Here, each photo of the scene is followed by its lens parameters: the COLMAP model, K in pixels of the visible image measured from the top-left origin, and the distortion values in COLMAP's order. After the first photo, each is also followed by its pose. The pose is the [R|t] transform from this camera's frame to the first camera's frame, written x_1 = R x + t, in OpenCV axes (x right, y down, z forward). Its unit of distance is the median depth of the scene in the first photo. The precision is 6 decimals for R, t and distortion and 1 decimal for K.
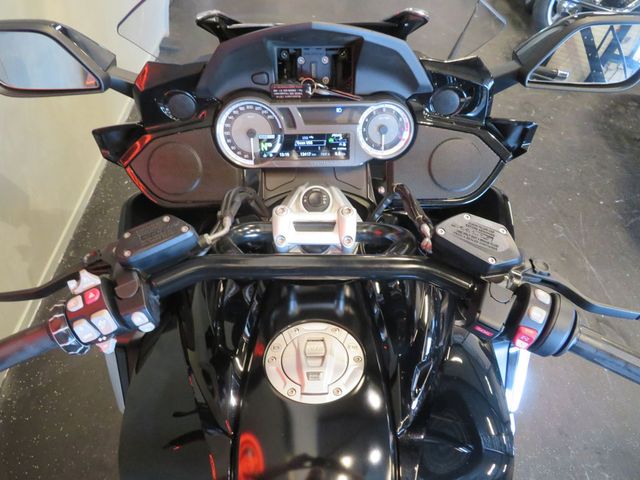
lens RADIAL K [[462.8, 0, 320.0], [0, 462.8, 240.0], [0, 0, 1]] dist [-0.002639, 0.000029]
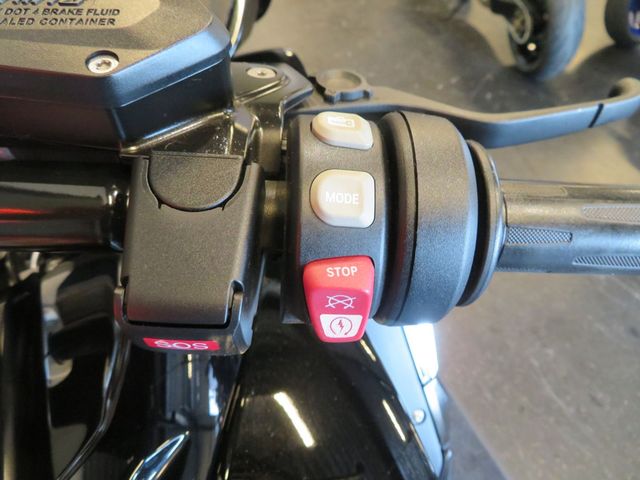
lens RADIAL K [[462.8, 0, 320.0], [0, 462.8, 240.0], [0, 0, 1]] dist [-0.002639, 0.000029]
pose [[0.893896, -0.398021, 0.206227, 0.381090], [0.388237, 0.917375, 0.087724, 0.149118], [-0.224103, 0.001649, 0.974564, 0.728268]]
